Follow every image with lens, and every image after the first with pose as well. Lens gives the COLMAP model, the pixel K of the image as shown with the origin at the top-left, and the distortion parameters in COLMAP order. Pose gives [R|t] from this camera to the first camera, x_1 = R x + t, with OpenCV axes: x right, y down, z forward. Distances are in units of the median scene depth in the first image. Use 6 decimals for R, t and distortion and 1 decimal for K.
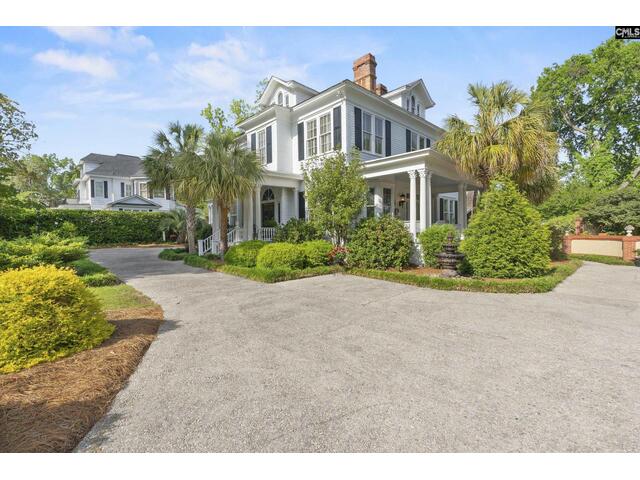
lens RADIAL K [[291.7, 0, 317.6], [0, 291.7, 235.6], [0, 0, 1]] dist [-0.000109, -0.000216]
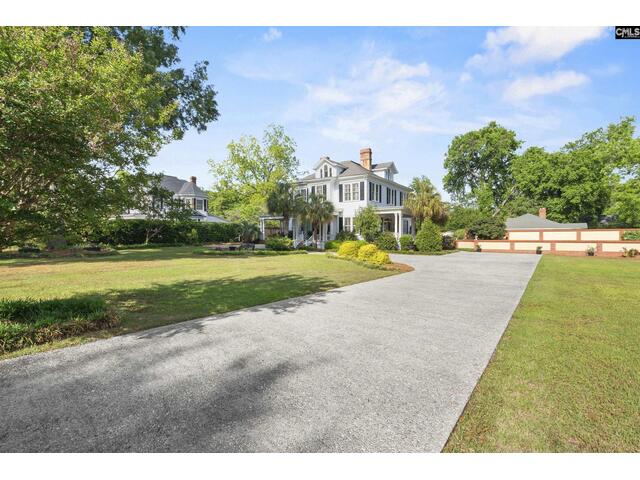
lens RADIAL K [[291.7, 0, 317.6], [0, 291.7, 235.6], [0, 0, 1]] dist [-0.000109, -0.000216]
pose [[0.982736, 0.013565, 0.184515, -0.649349], [-0.010625, 0.999801, -0.016911, 0.019644], [-0.184708, 0.014659, 0.982684, -1.094008]]
